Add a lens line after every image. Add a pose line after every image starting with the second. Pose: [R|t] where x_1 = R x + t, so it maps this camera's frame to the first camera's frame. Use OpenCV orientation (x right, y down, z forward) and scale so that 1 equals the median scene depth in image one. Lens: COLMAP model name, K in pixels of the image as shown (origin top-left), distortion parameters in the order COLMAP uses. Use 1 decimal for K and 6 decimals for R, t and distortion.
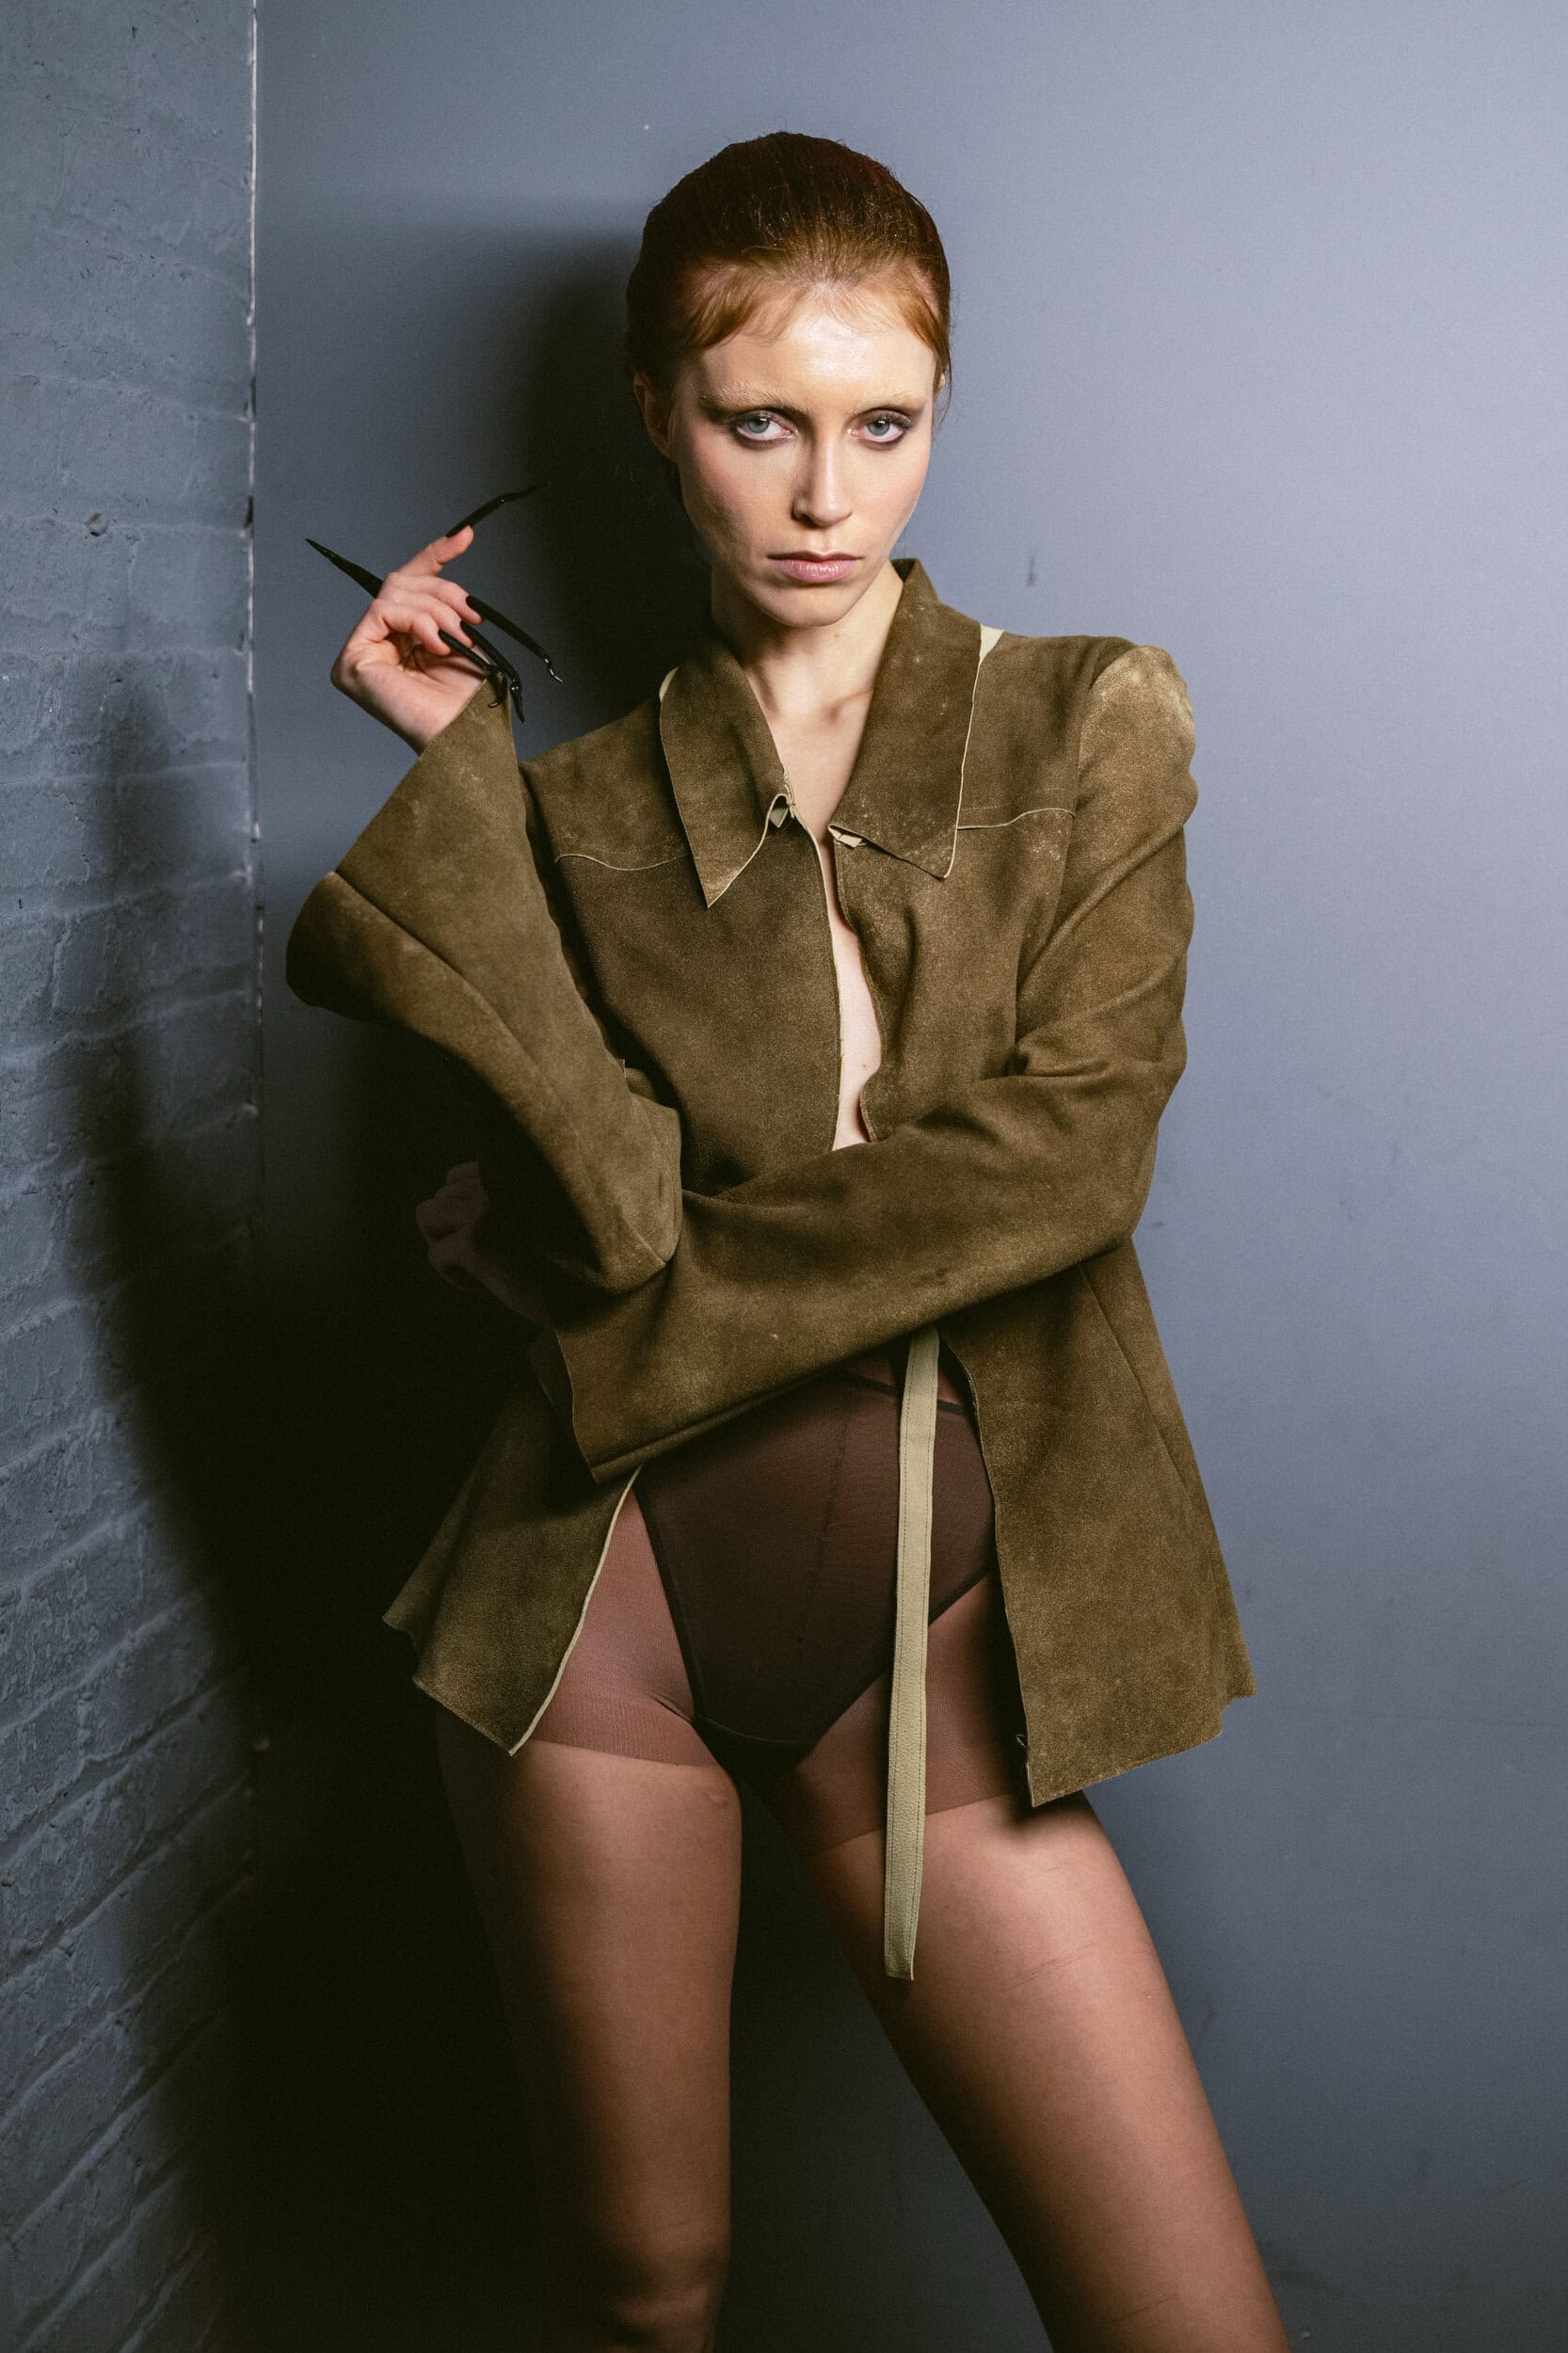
lens RADIAL K [[3645.5, 0, 792.6], [0, 3645.5, 1188.1], [0, 0, 1]] dist [-0.004392, 0.000000]
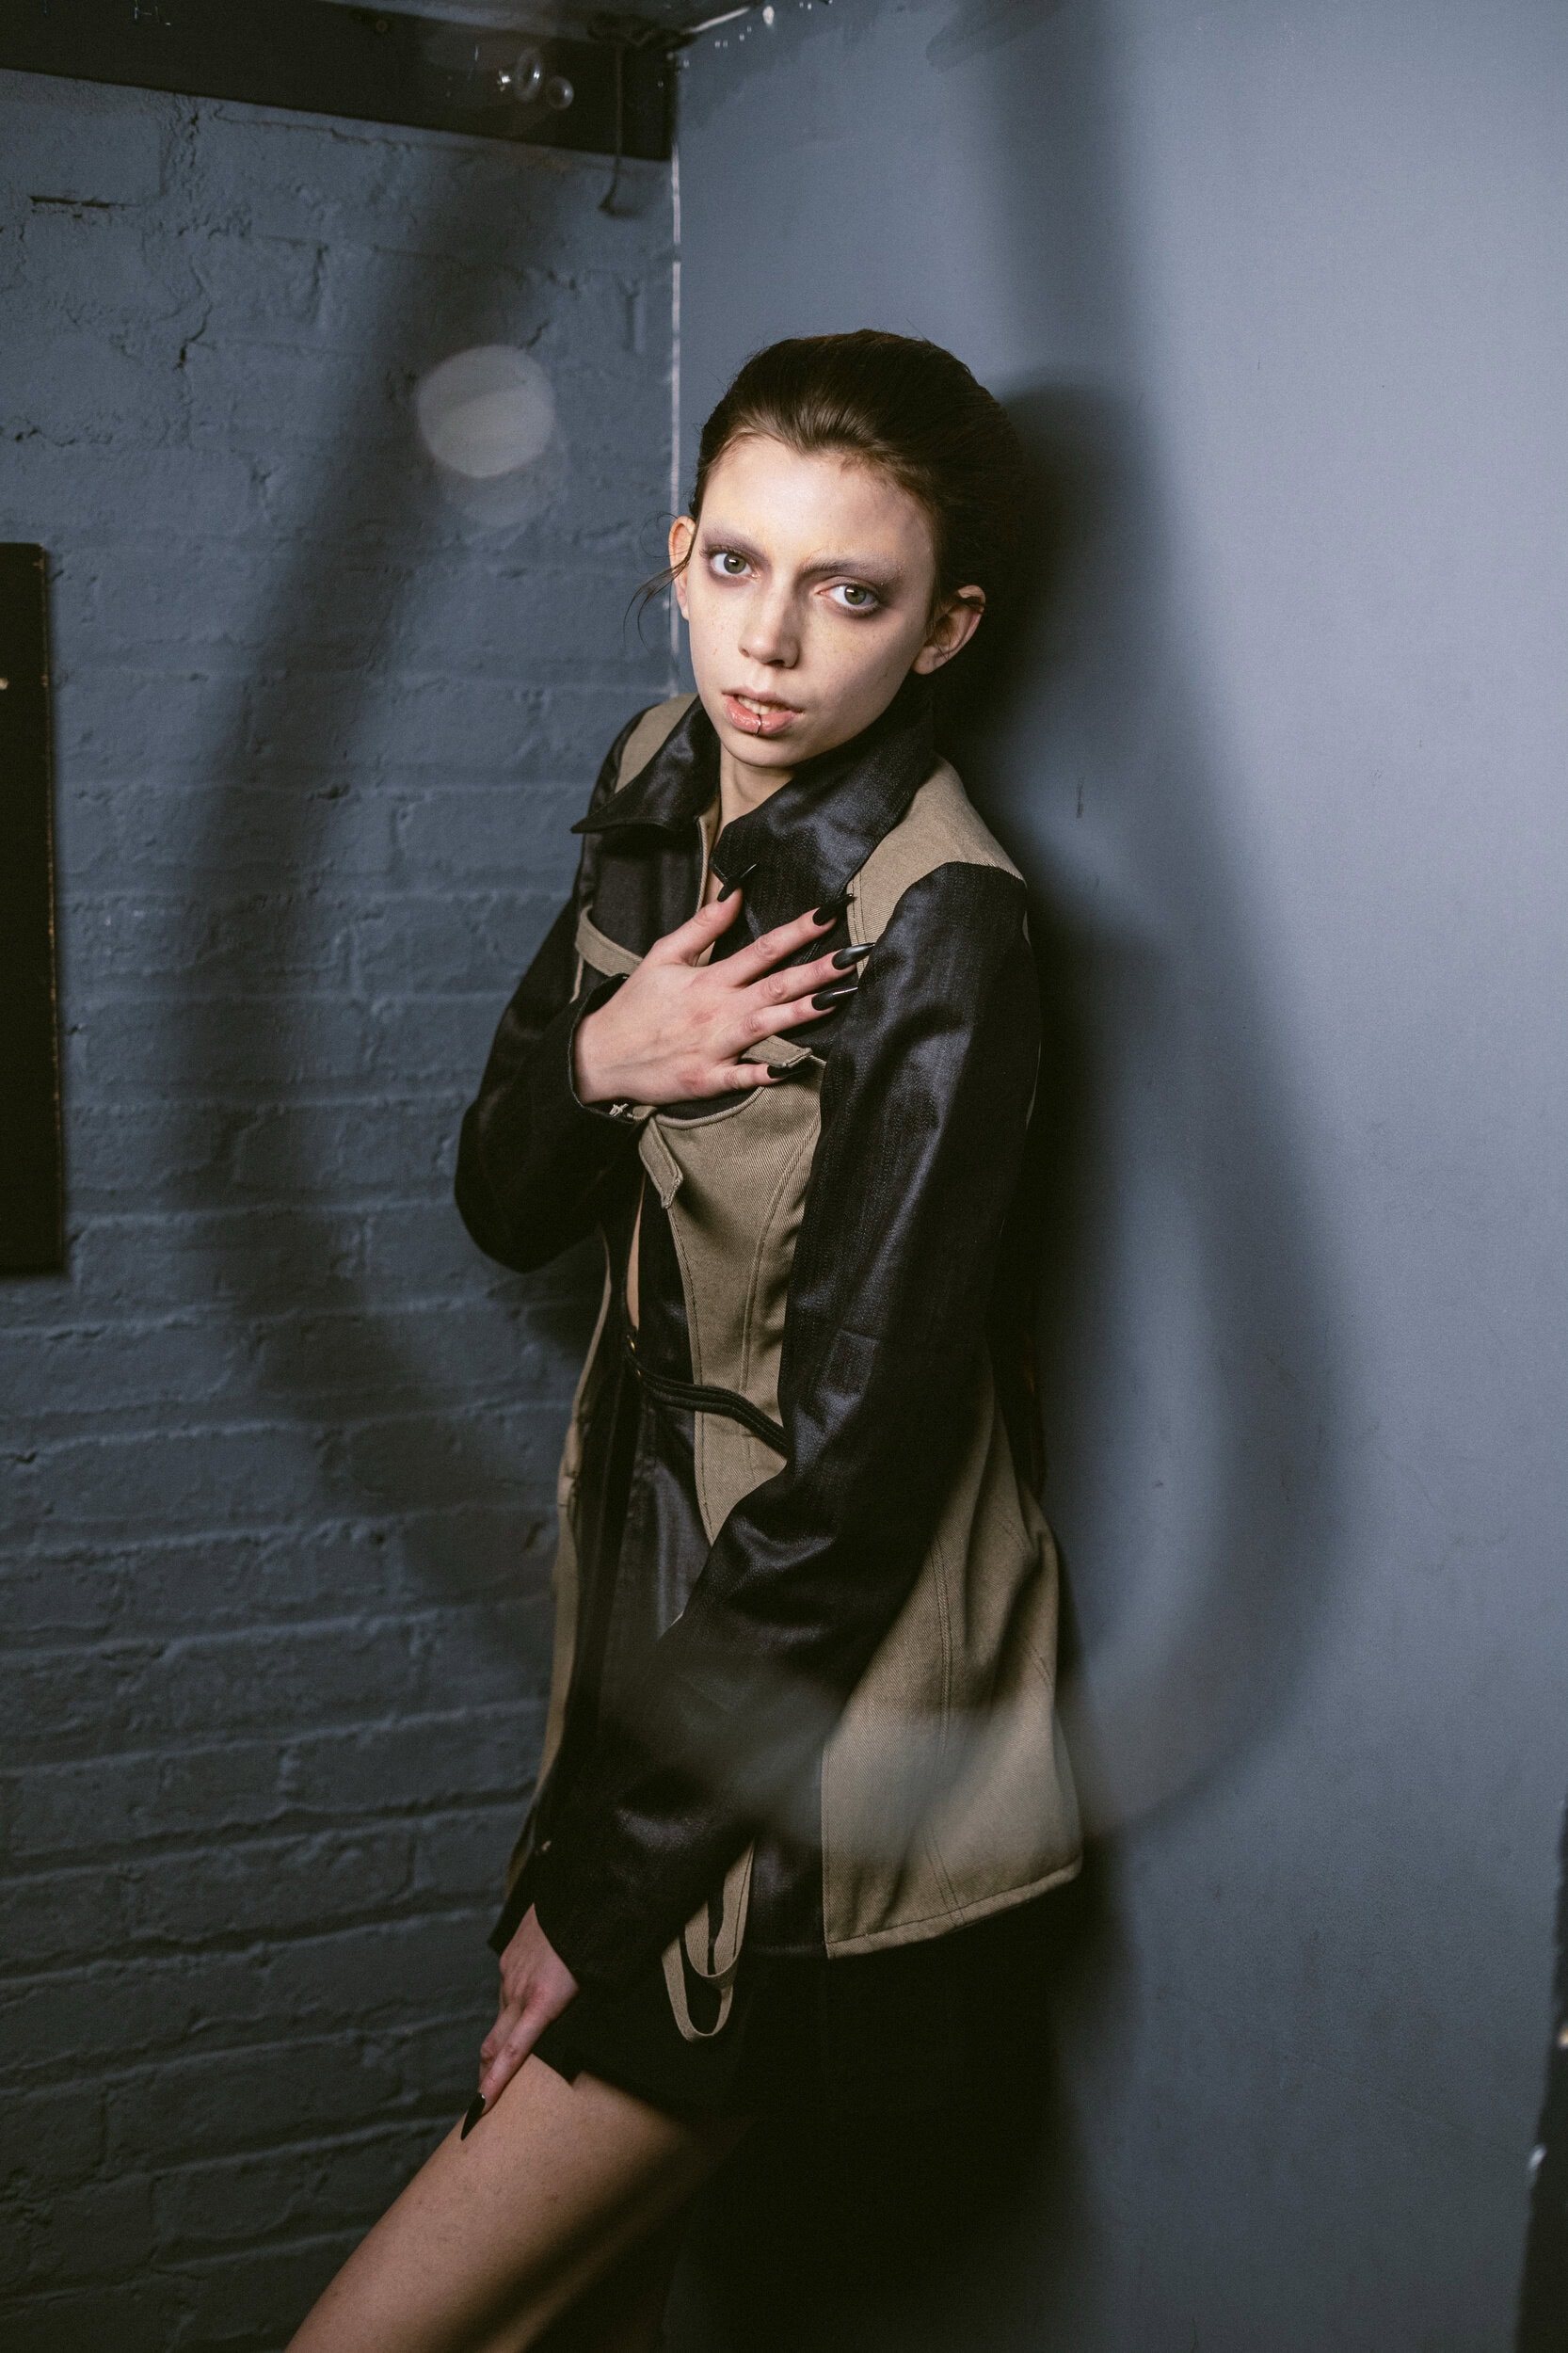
lens RADIAL K [[3542.3, 0, 776.6], [0, 3542.3, 1172.7], [0, 0, 1]] dist [-0.009603, 0.000000]
pose [[0.642681, 0.052974, -0.764300, 0.853965], [-0.098112, 0.995083, -0.013531, -0.055865], [0.759826, 0.083683, 0.644718, 0.375759]]
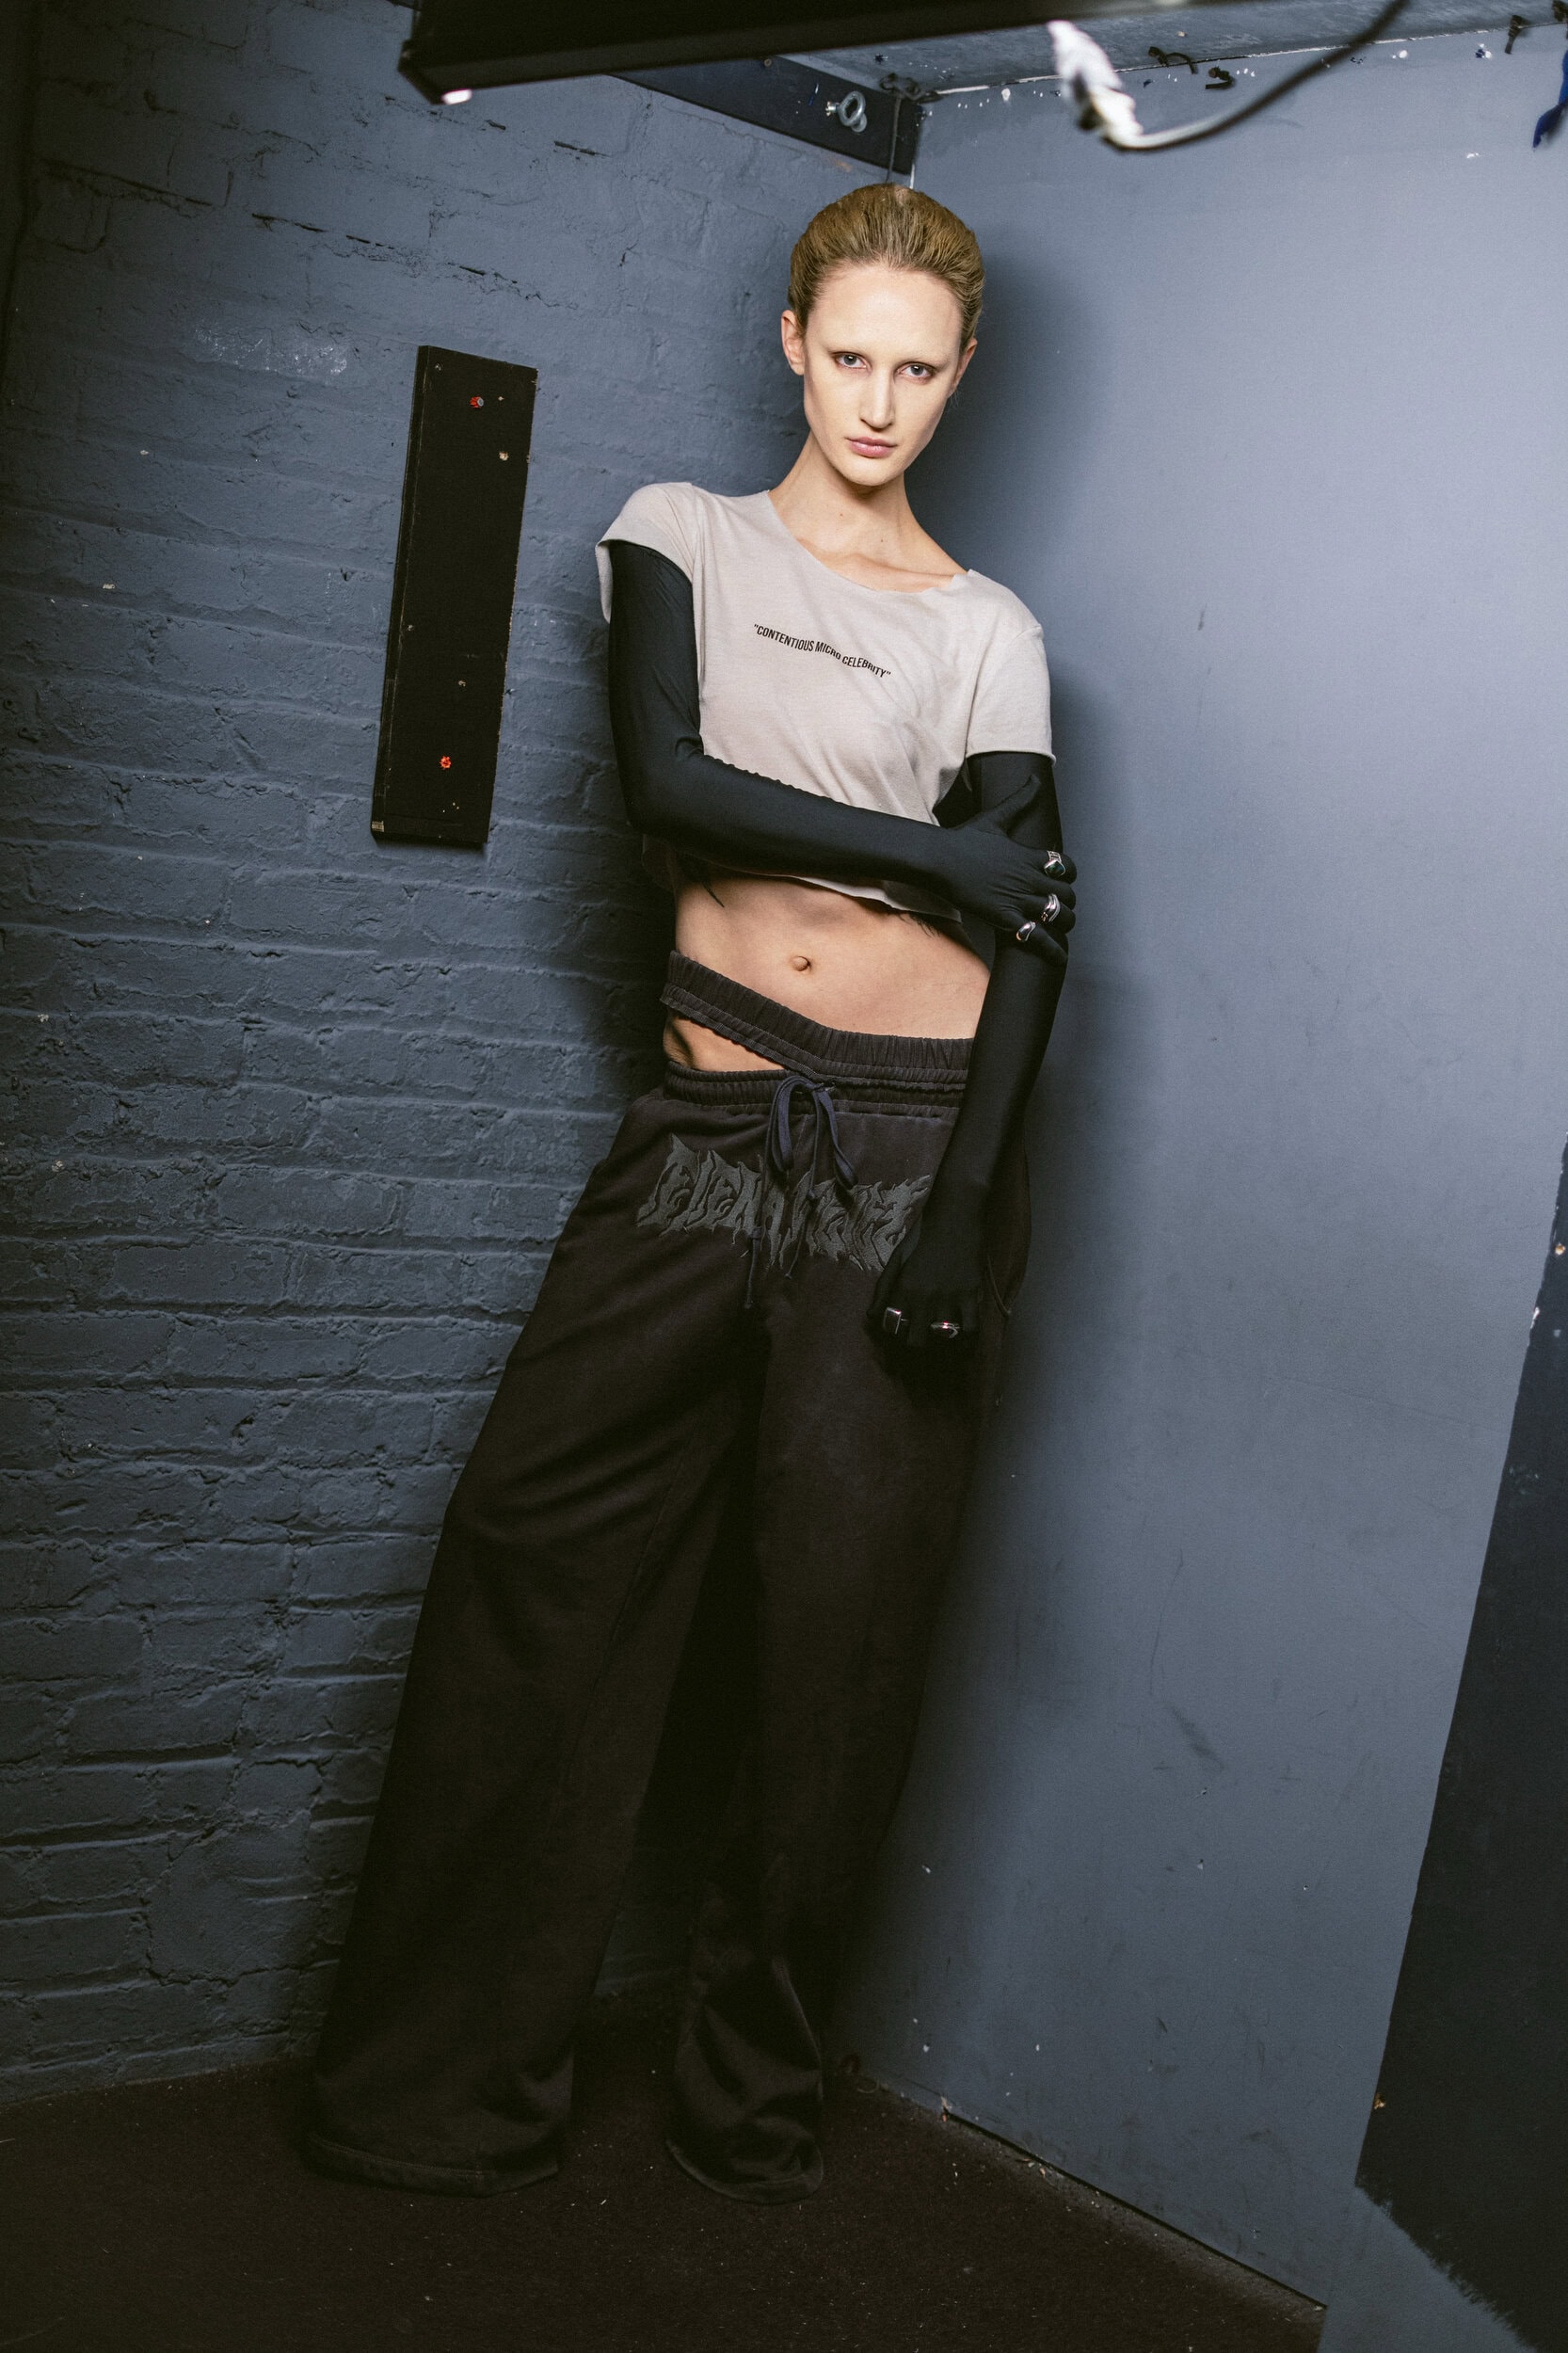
lens RADIAL K [[3542.3, 0, 797.7], [0, 3542.3, 1172.3], [0, 0, 1]] dist [-0.009603, 0.000000]
pose [[0.768721, 0.132082, -0.625797, 1.062520], [-0.194481, 0.980385, -0.031976, 0.172875], [0.609299, 0.146287, 0.779330, -0.320836]]
